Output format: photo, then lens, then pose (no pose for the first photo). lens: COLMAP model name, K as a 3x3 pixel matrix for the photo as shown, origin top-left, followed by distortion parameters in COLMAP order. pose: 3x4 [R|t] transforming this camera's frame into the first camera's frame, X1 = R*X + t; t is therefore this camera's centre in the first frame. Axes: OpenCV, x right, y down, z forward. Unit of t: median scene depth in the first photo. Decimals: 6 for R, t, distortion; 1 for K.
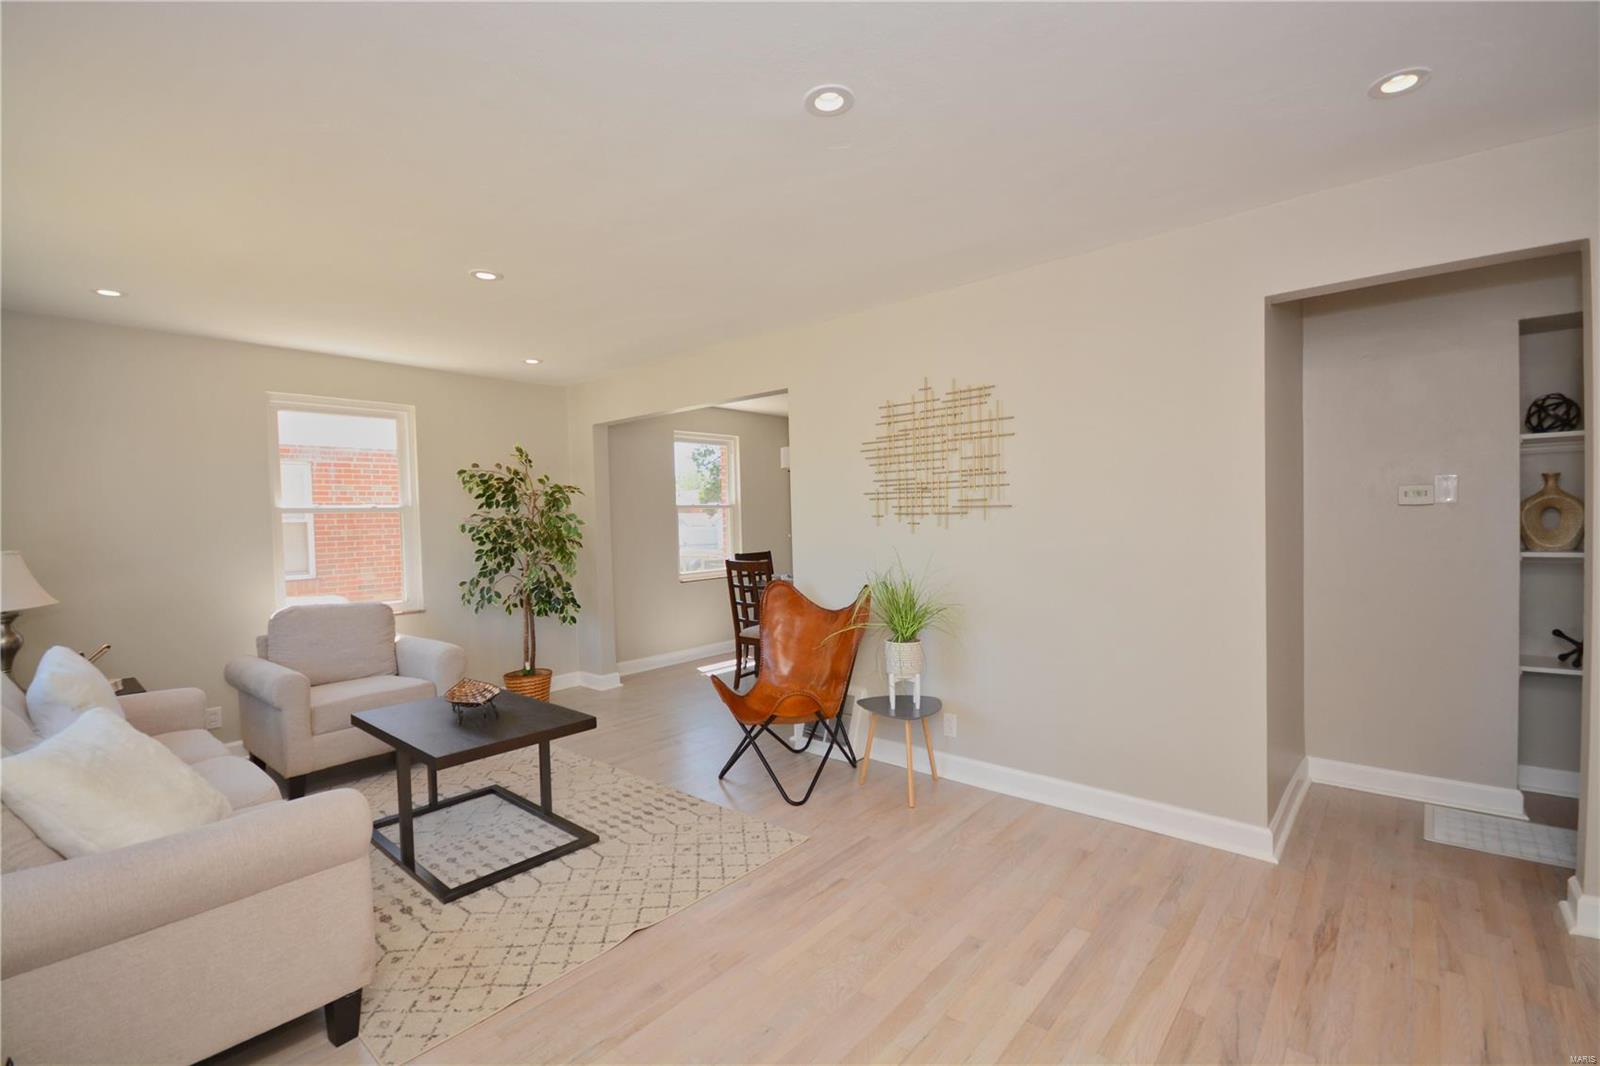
lens RADIAL K [[715.1, 0, 802.8], [0, 715.1, 541.4], [0, 0, 1]] dist [-0.000837, -0.000472]
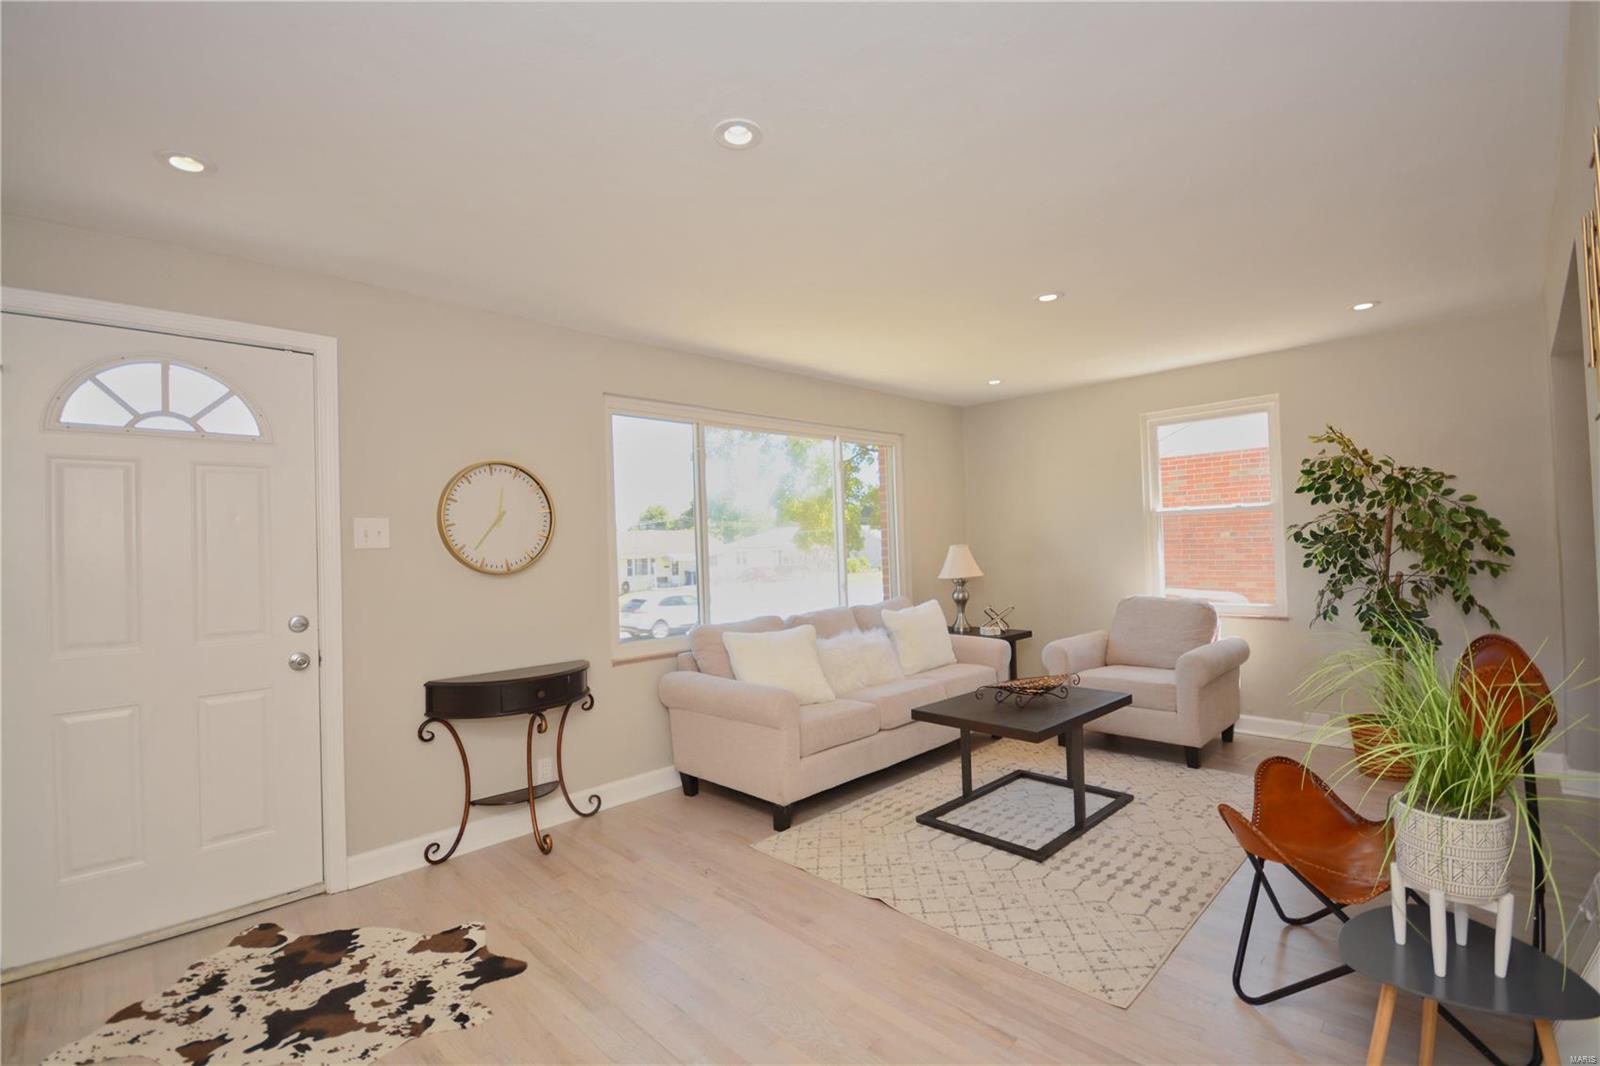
lens RADIAL K [[715.1, 0, 802.8], [0, 715.1, 541.4], [0, 0, 1]] dist [-0.000837, -0.000472]
pose [[-0.095339, 0.022359, -0.995194, 0.682277], [0.001873, 0.999750, 0.022282, -0.034556], [0.995443, 0.000261, -0.095357, 0.758846]]
